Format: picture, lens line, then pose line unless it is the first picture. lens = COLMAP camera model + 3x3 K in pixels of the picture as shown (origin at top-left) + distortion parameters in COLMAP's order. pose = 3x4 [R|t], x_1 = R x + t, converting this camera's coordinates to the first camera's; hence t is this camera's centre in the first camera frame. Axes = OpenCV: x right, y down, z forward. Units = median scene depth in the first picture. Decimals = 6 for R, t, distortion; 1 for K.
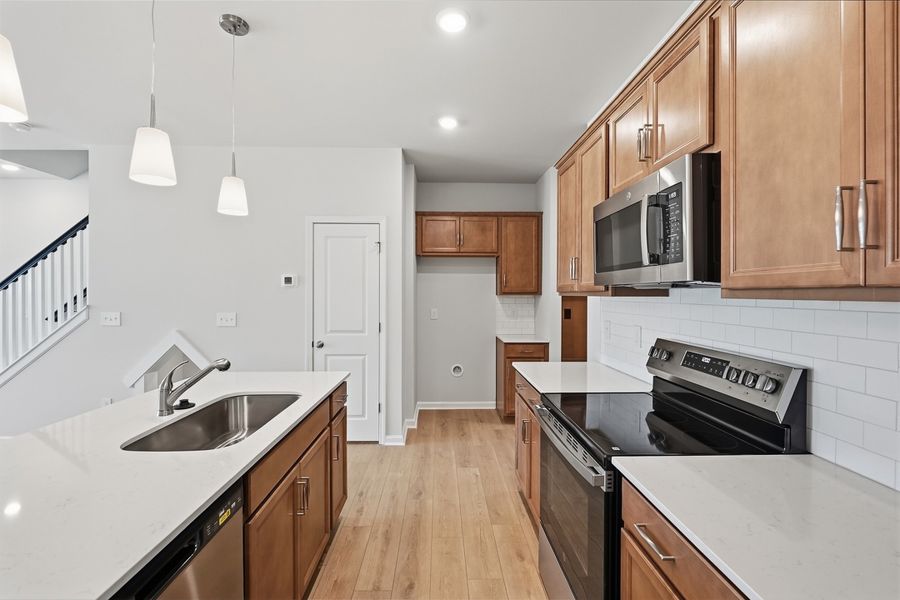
lens RADIAL K [[389.9, 0, 447.5], [0, 389.9, 296.4], [0, 0, 1]] dist [-0.000697, -0.001343]
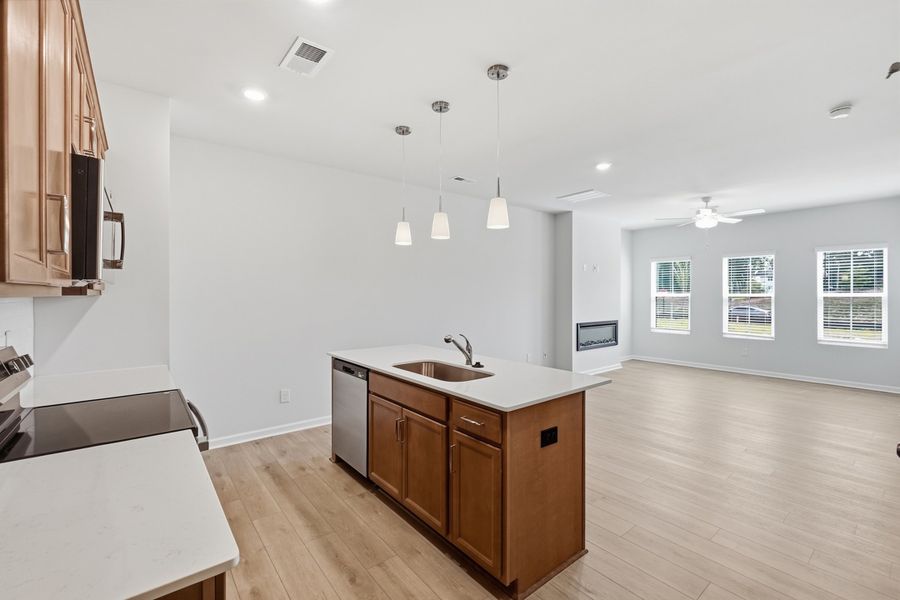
lens RADIAL K [[389.9, 0, 455.0], [0, 389.9, 297.0], [0, 0, 1]] dist [-0.000697, -0.001343]
pose [[-0.788251, 0.001980, -0.615351, 0.167170], [-0.007266, 0.999895, 0.012525, -0.007121], [0.615311, 0.014344, -0.788154, 1.018673]]
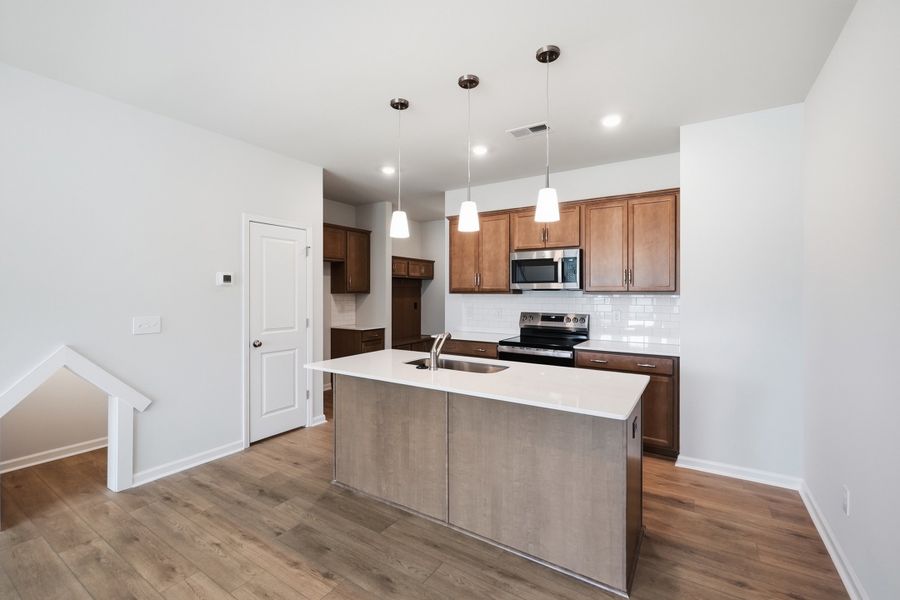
lens RADIAL K [[389.9, 0, 446.5], [0, 389.9, 296.1], [0, 0, 1]] dist [-0.000697, -0.001343]
pose [[0.567524, -0.008819, 0.823309, -0.865098], [0.006014, 0.999960, 0.006566, -0.001973], [-0.823335, 0.001225, 0.567555, 0.035790]]
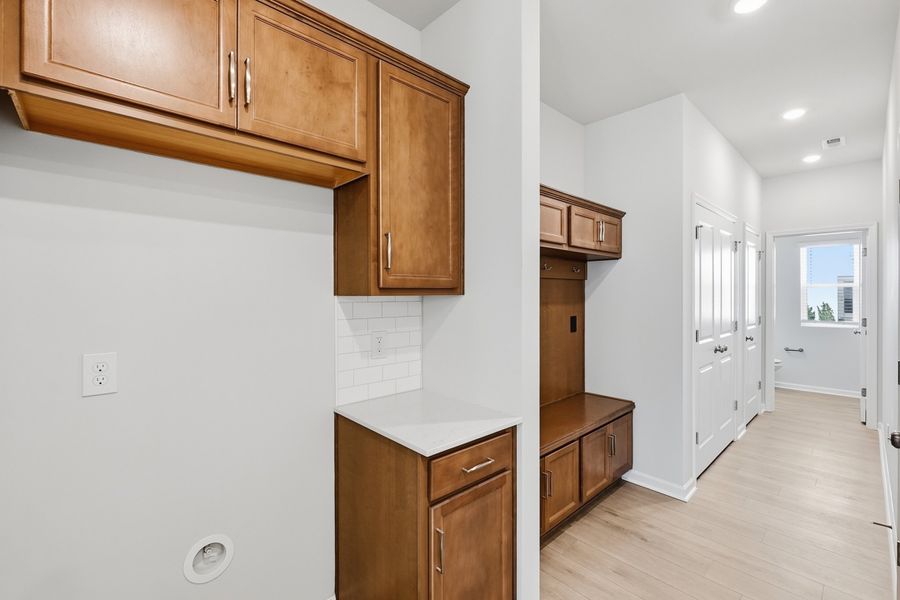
lens RADIAL K [[389.9, 0, 450.5], [0, 389.9, 291.6], [0, 0, 1]] dist [-0.000697, -0.001343]
pose [[0.742843, -0.001984, 0.669463, -0.045176], [0.008443, 0.999944, -0.006404, -0.005209], [-0.669413, 0.010409, 0.742818, 0.871976]]
